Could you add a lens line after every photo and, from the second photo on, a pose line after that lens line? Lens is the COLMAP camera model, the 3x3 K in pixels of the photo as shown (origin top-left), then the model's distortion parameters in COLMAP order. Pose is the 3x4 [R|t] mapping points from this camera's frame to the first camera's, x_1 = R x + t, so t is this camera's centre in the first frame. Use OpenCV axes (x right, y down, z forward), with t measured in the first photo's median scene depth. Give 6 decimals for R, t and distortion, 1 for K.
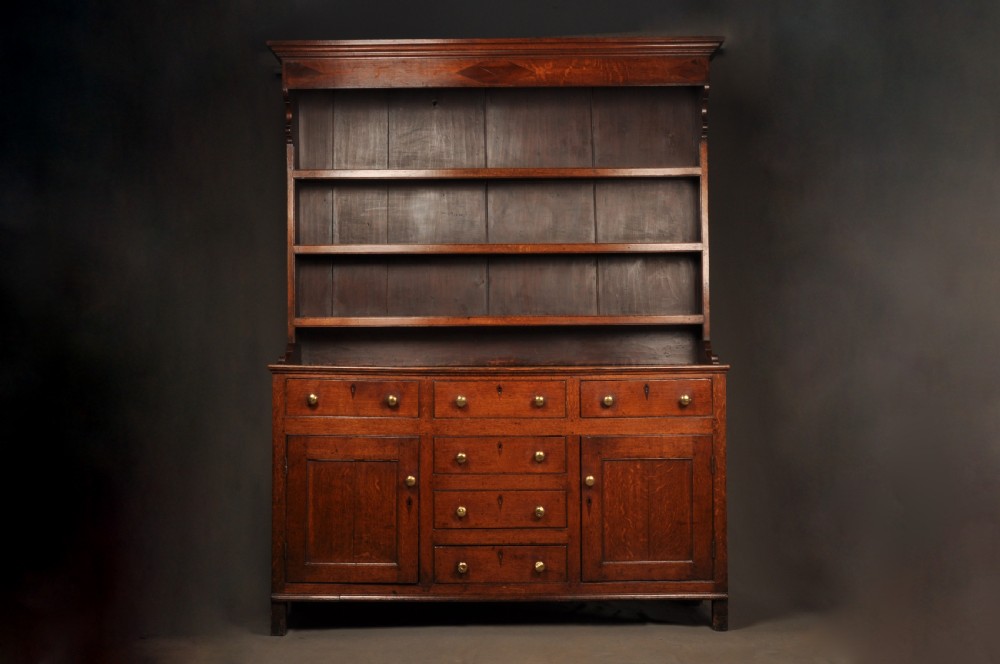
lens RADIAL K [[1287.4, 0, 498.0], [0, 1287.4, 323.8], [0, 0, 1]] dist [0.085951, 0.000000]
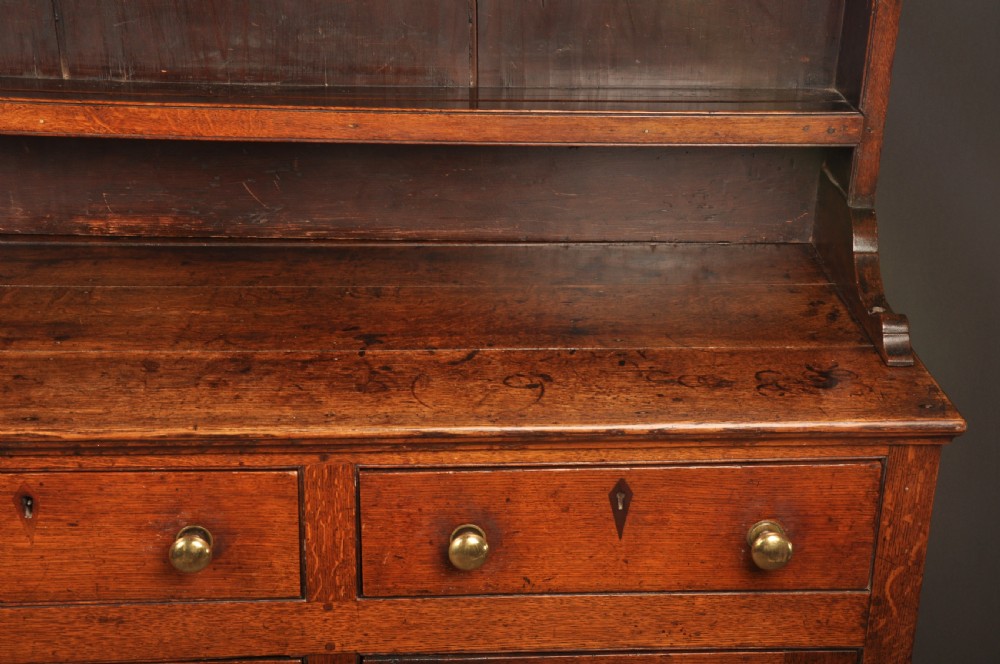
lens RADIAL K [[1572.9, 0, 495.2], [0, 1572.9, 343.9], [0, 0, 1]] dist [0.216694, 0.000000]
pose [[0.999429, 0.012681, 0.031324, 0.080605], [-0.024874, 0.903508, 0.427849, -0.110024], [-0.022876, -0.428384, 0.903307, 0.735274]]
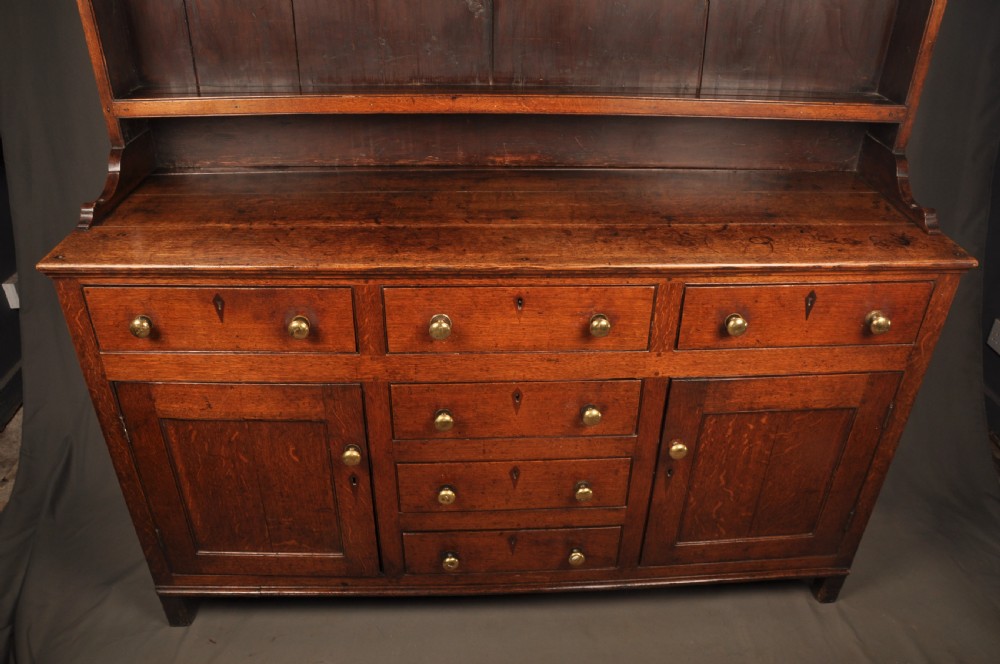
lens RADIAL K [[775.9, 0, 499.7], [0, 775.9, 341.8], [0, 0, 1]] dist [-0.164301, 0.118200]
pose [[0.999616, 0.002294, 0.027628, -0.014450], [-0.017357, 0.828874, 0.559165, -0.099688], [-0.021618, -0.559430, 0.828596, 0.751360]]
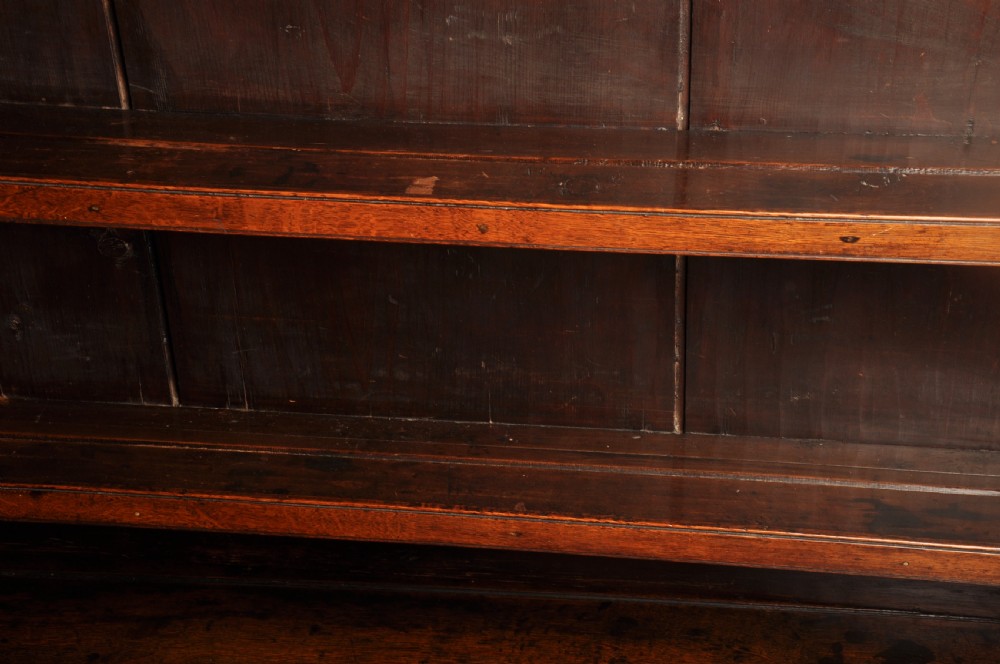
lens RADIAL K [[1759.7, 0, 493.4], [0, 1759.7, 341.9], [0, 0, 1]] dist [0.289124, 0.000000]
pose [[0.992251, 0.050741, -0.113417, 0.088669], [0.024152, 0.816639, 0.576643, -0.206048], [0.121880, -0.574914, 0.809085, 0.844692]]
